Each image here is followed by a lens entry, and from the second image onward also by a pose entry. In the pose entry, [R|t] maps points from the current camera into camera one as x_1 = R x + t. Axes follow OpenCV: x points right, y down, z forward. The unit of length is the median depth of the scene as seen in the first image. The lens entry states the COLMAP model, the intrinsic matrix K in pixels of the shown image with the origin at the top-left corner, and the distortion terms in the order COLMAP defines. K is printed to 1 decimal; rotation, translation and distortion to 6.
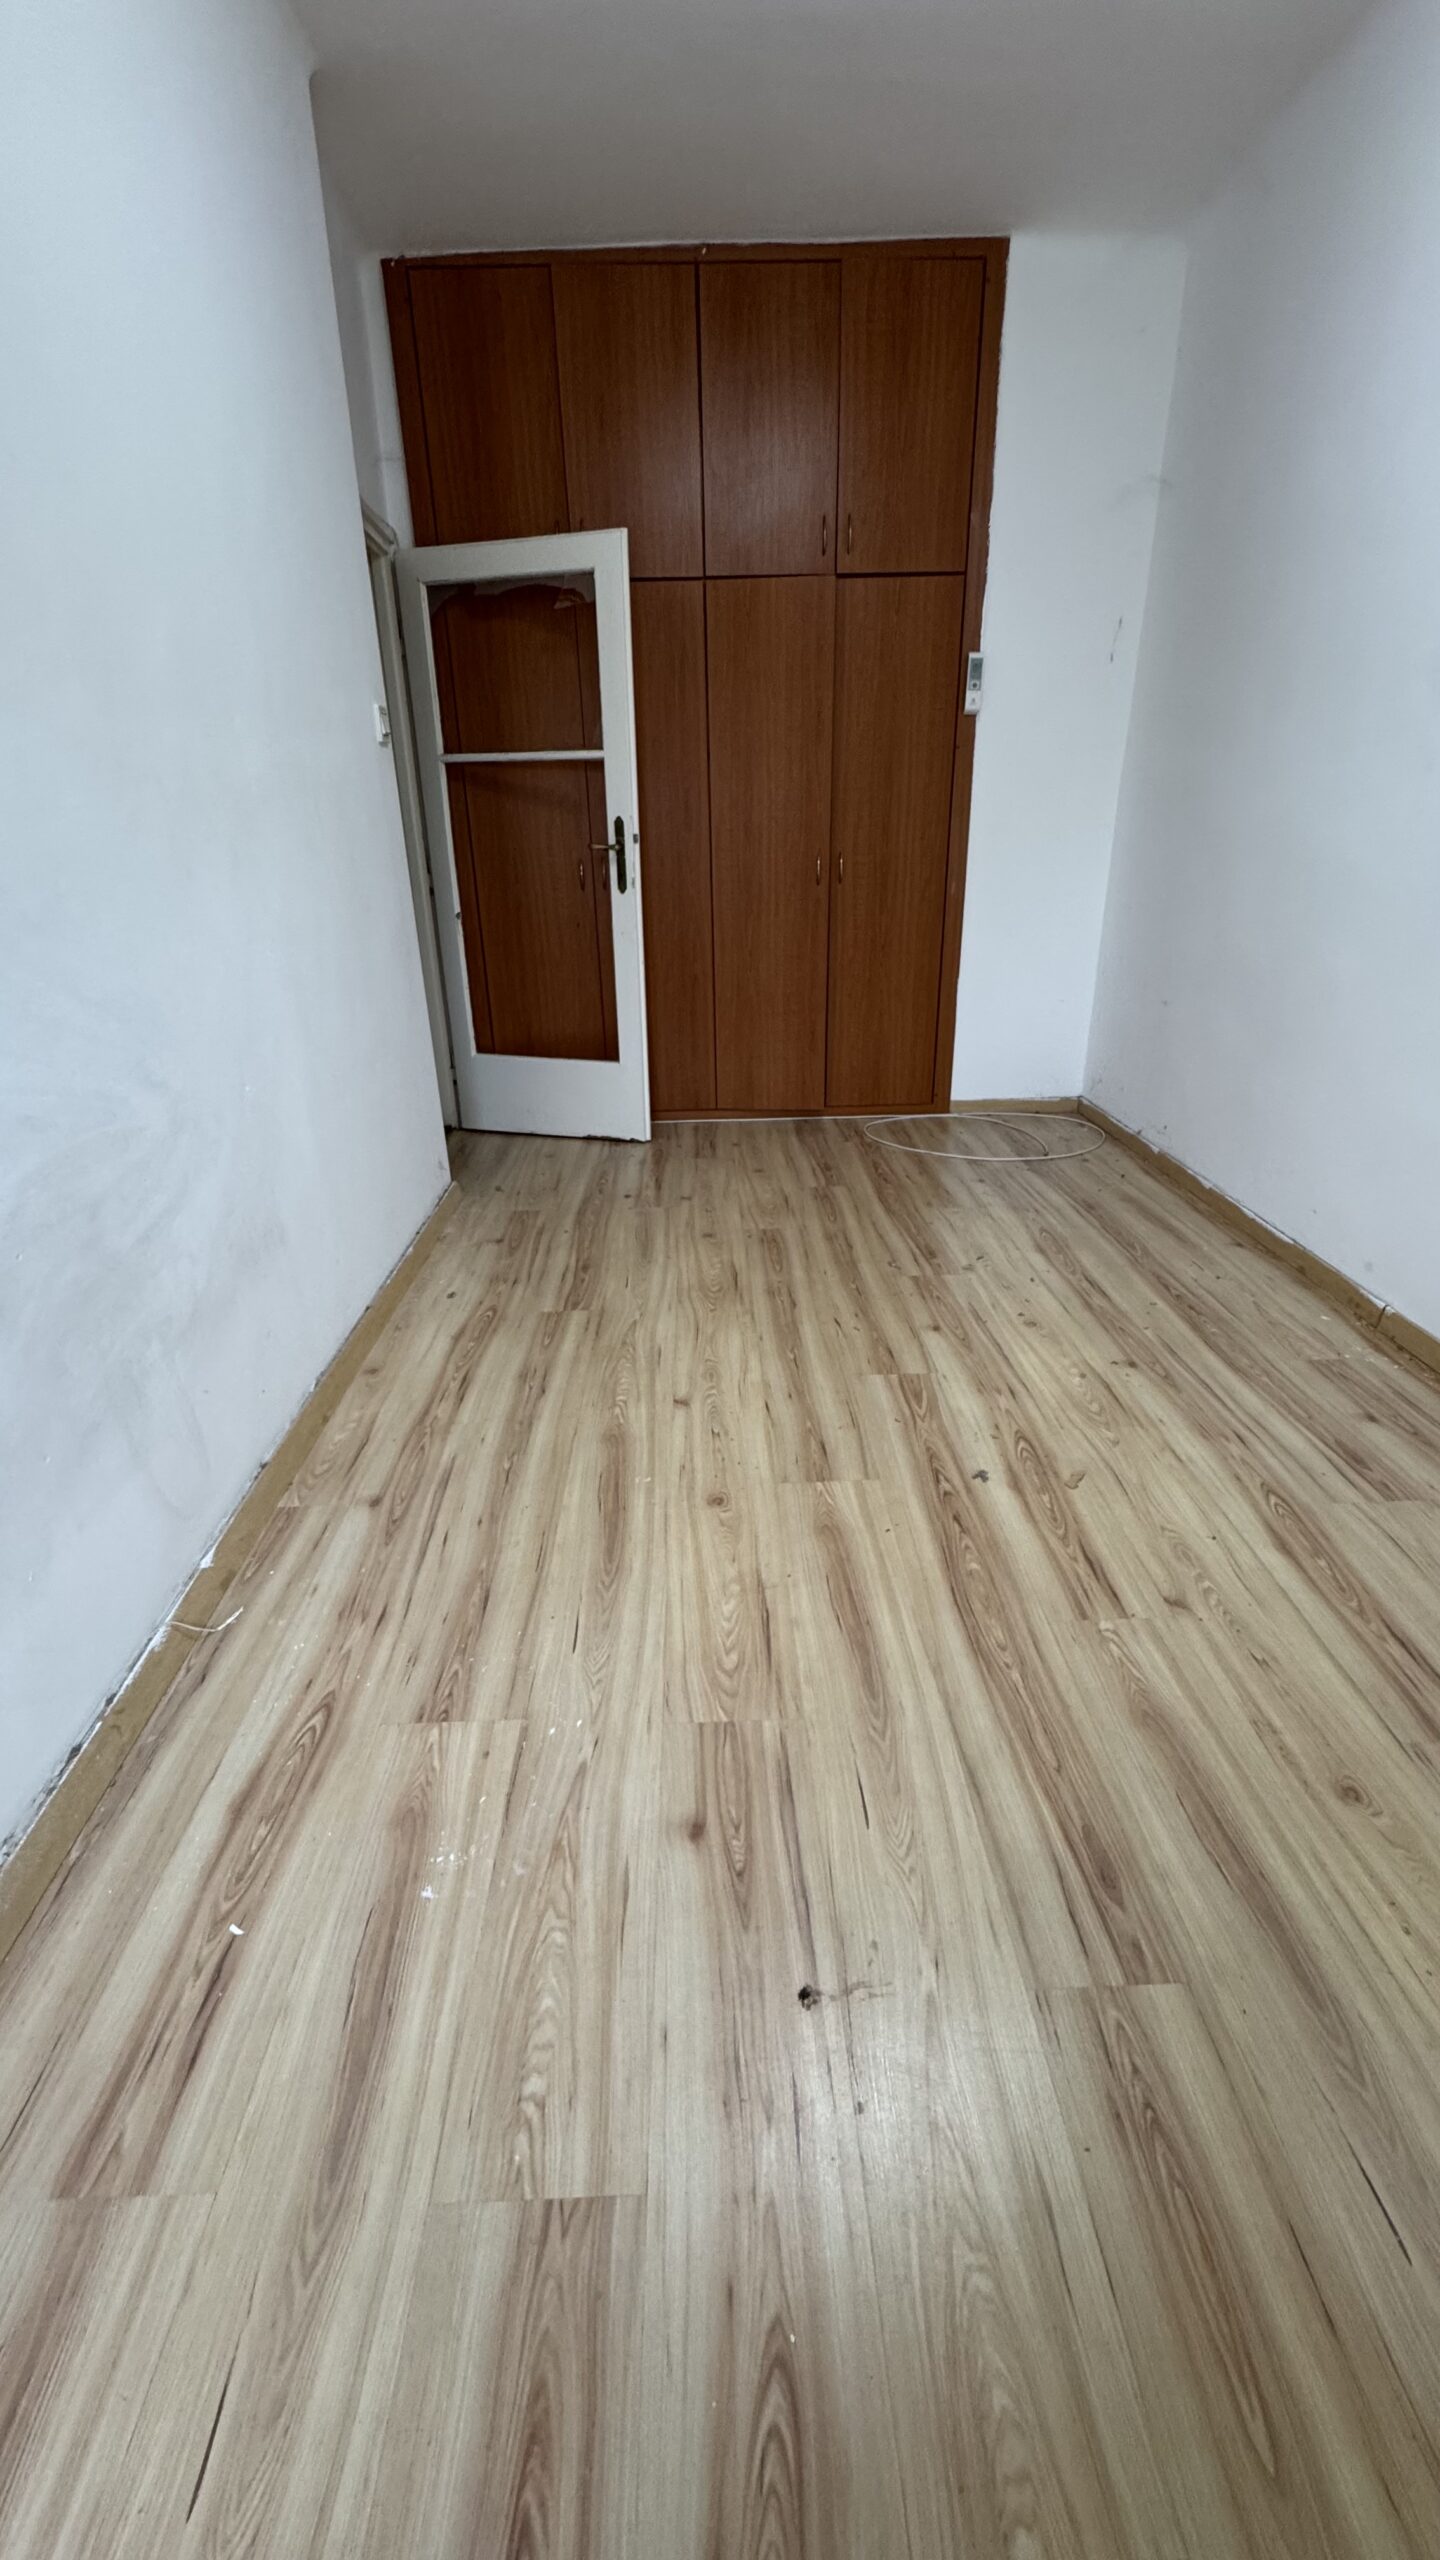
lens RADIAL K [[1020.3, 0, 715.8], [0, 1020.3, 1280.6], [0, 0, 1]] dist [-0.003149, -0.000053]
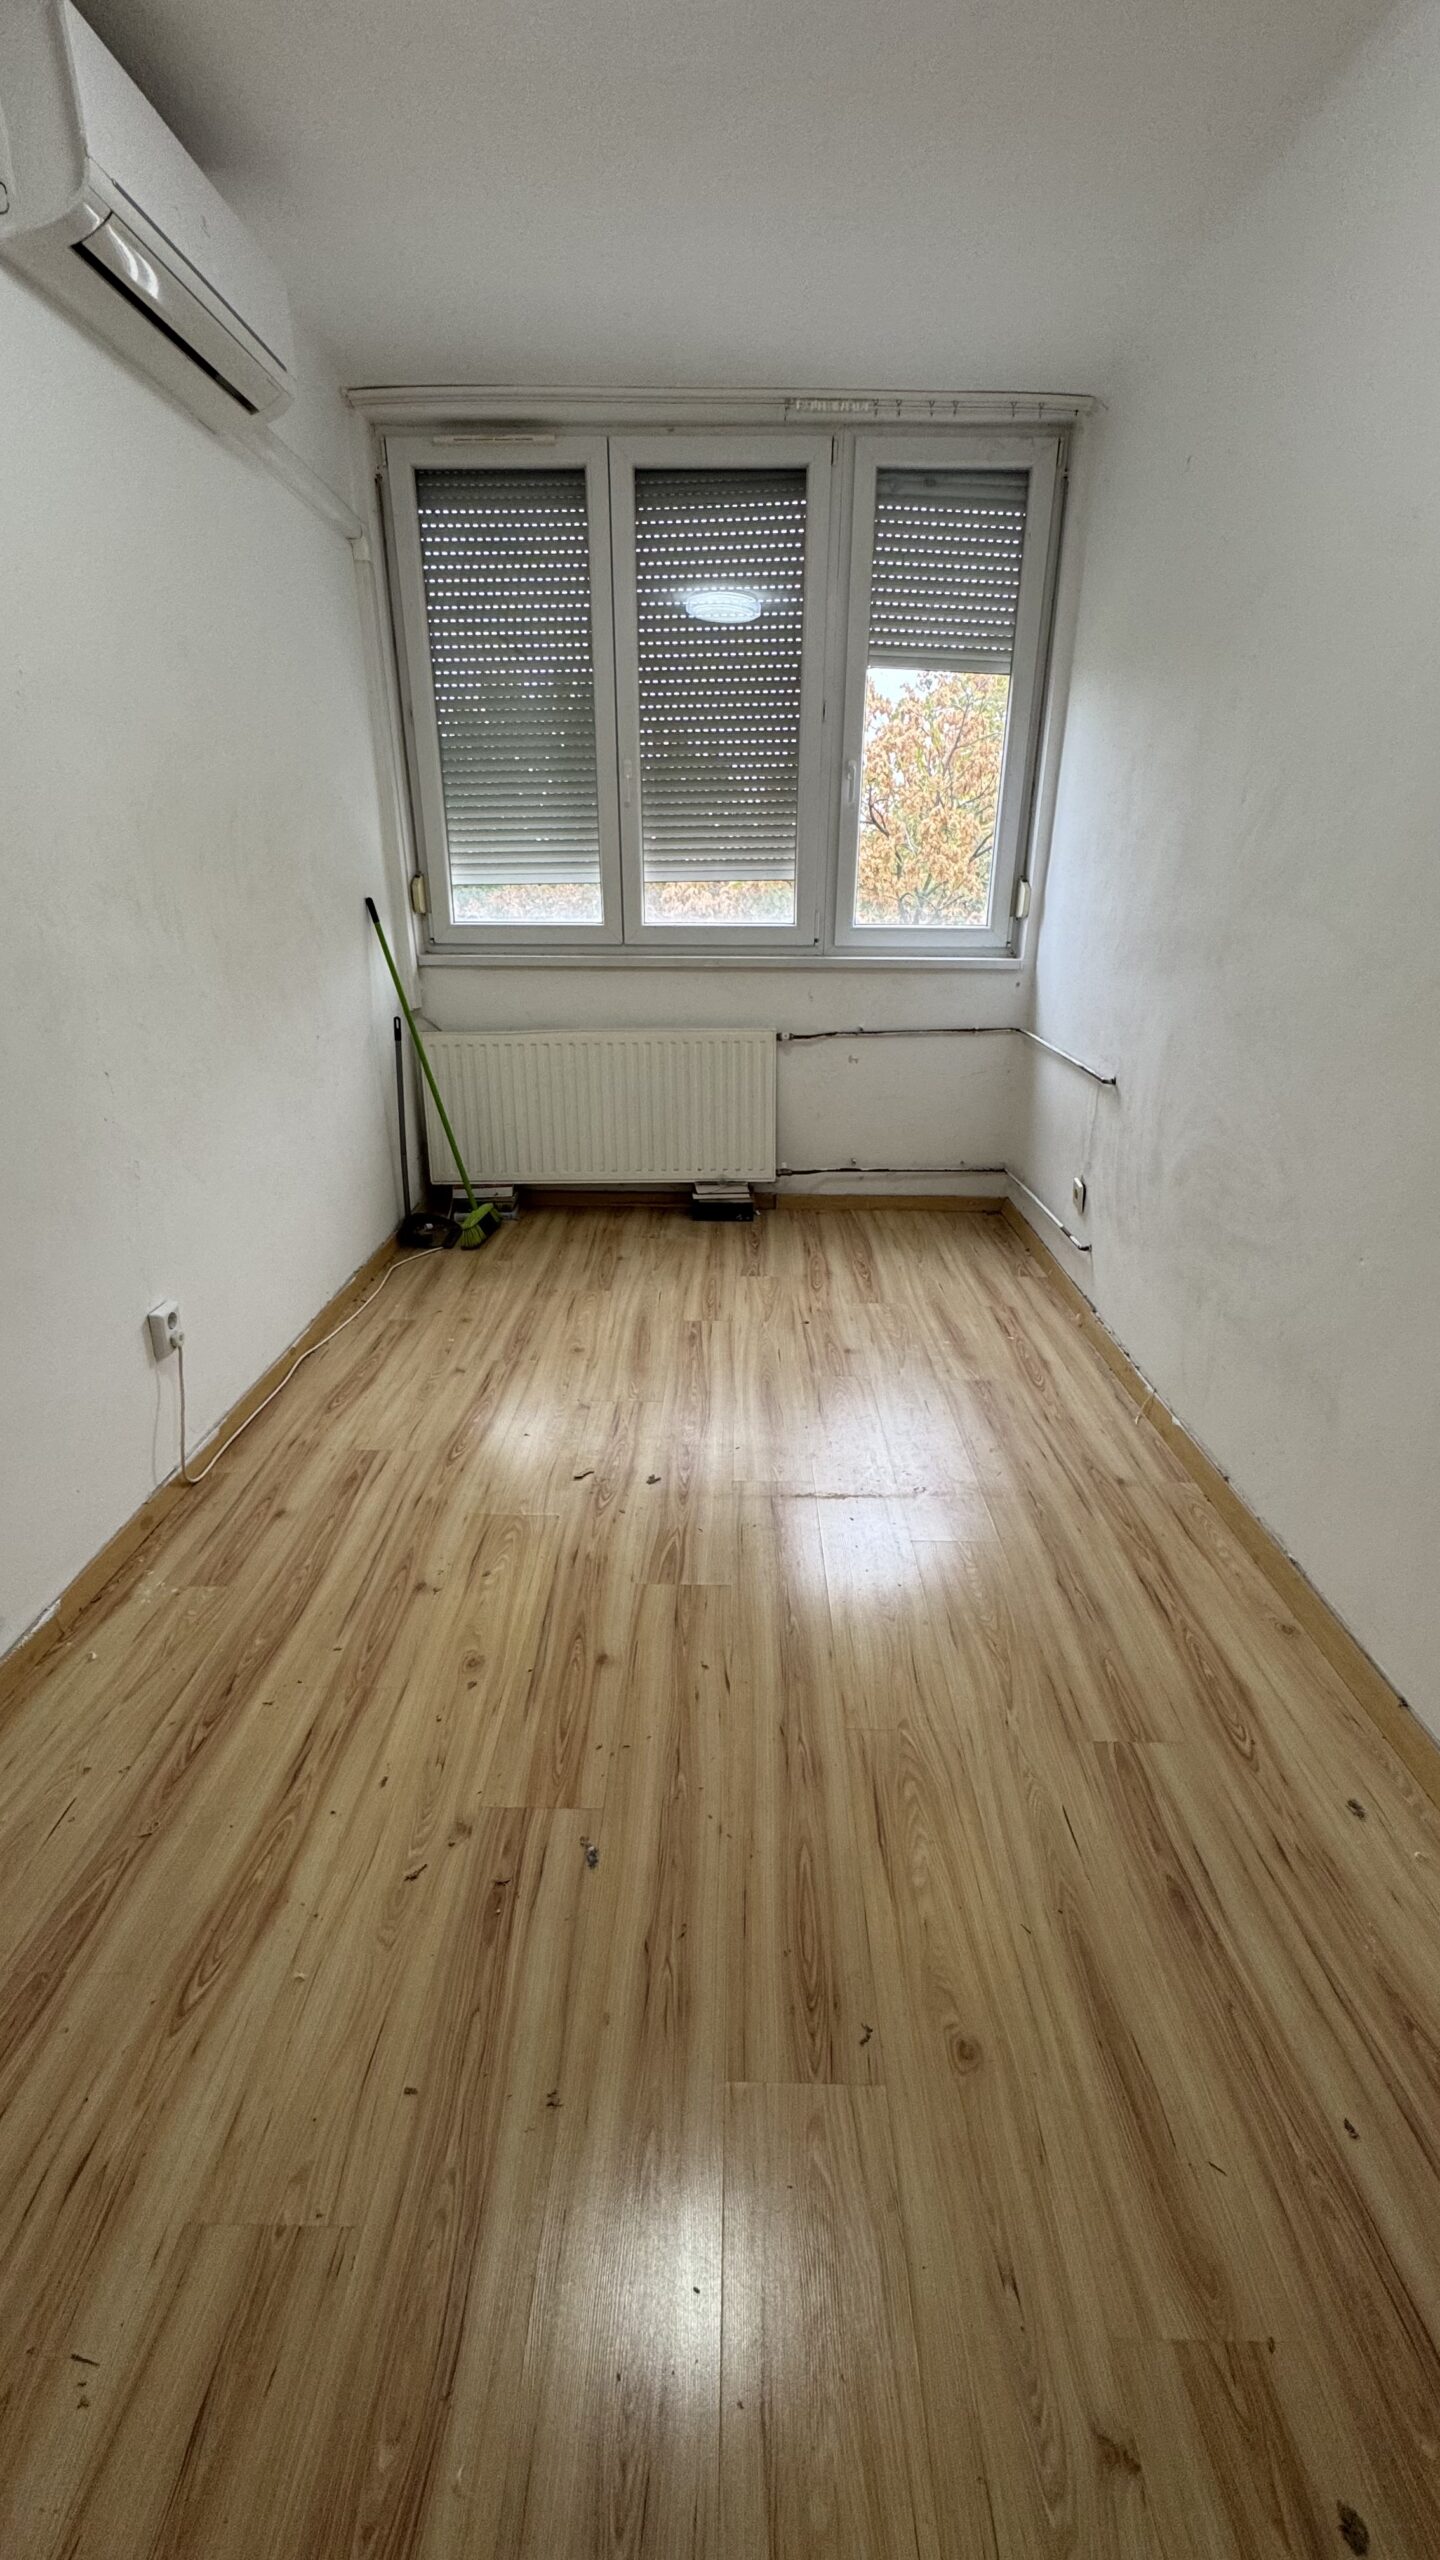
lens RADIAL K [[1020.3, 0, 715.8], [0, 1020.3, 1280.6], [0, 0, 1]] dist [-0.003149, -0.000053]
pose [[-0.998939, -0.002183, 0.046009, 0.097858], [0.031781, 0.690352, 0.722775, -0.719993], [-0.033340, 0.723470, -0.689550, 1.352079]]
